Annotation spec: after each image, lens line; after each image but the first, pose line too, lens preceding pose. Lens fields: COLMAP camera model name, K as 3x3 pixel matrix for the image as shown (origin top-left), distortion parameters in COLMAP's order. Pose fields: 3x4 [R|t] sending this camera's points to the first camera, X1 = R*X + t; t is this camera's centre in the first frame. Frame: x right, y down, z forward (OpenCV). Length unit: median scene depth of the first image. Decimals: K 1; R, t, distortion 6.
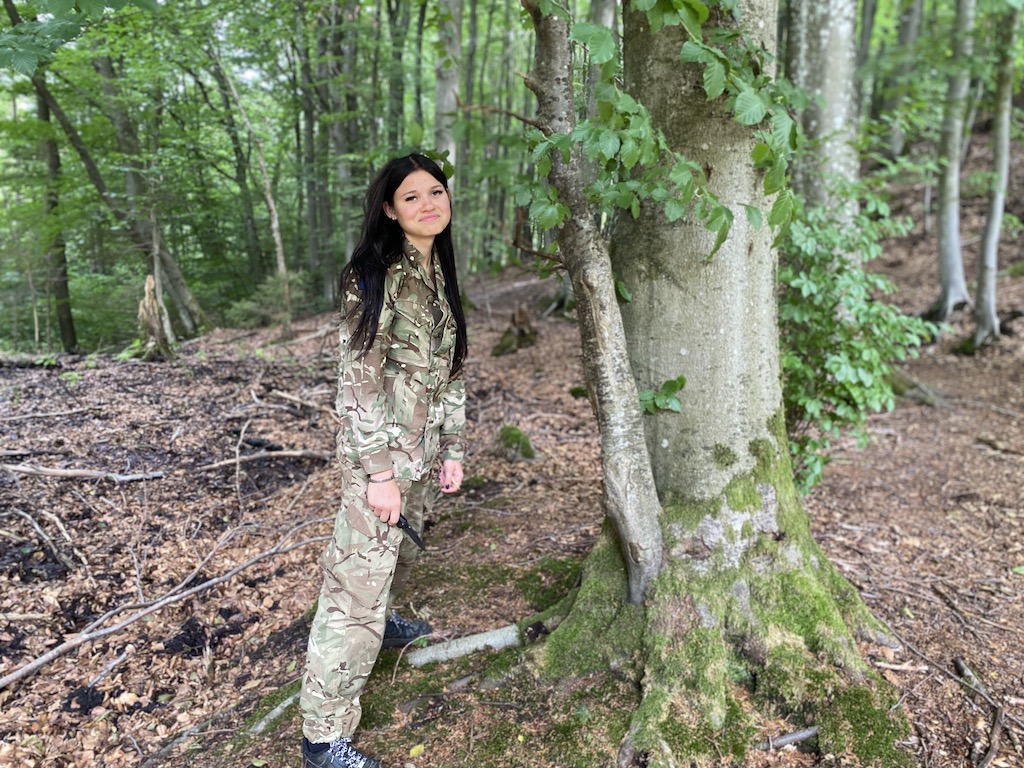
lens RADIAL K [[776.6, 0, 513.5], [0, 776.6, 382.1], [0, 0, 1]] dist [0.034005, -0.025518]
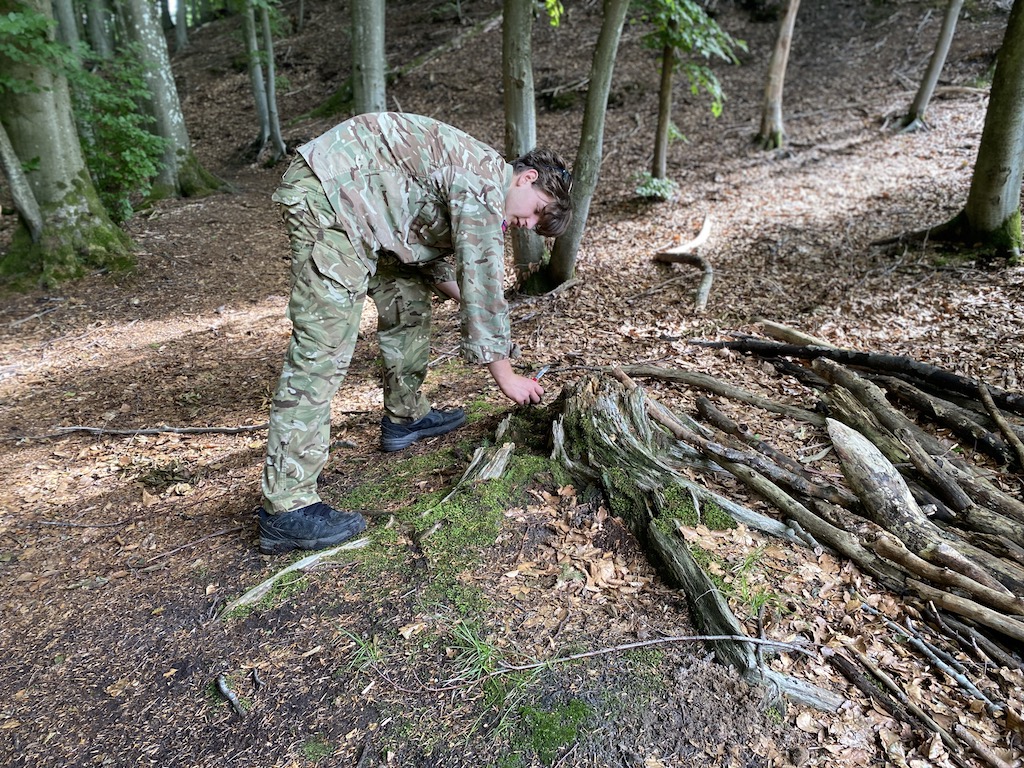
lens RADIAL K [[776.6, 0, 508.1], [0, 776.6, 378.2], [0, 0, 1]] dist [0.034005, -0.025518]
pose [[0.790176, -0.196278, 0.580600, -0.219960], [0.084986, 0.973270, 0.213362, 0.298860], [-0.606959, -0.119250, 0.785735, -2.186585]]
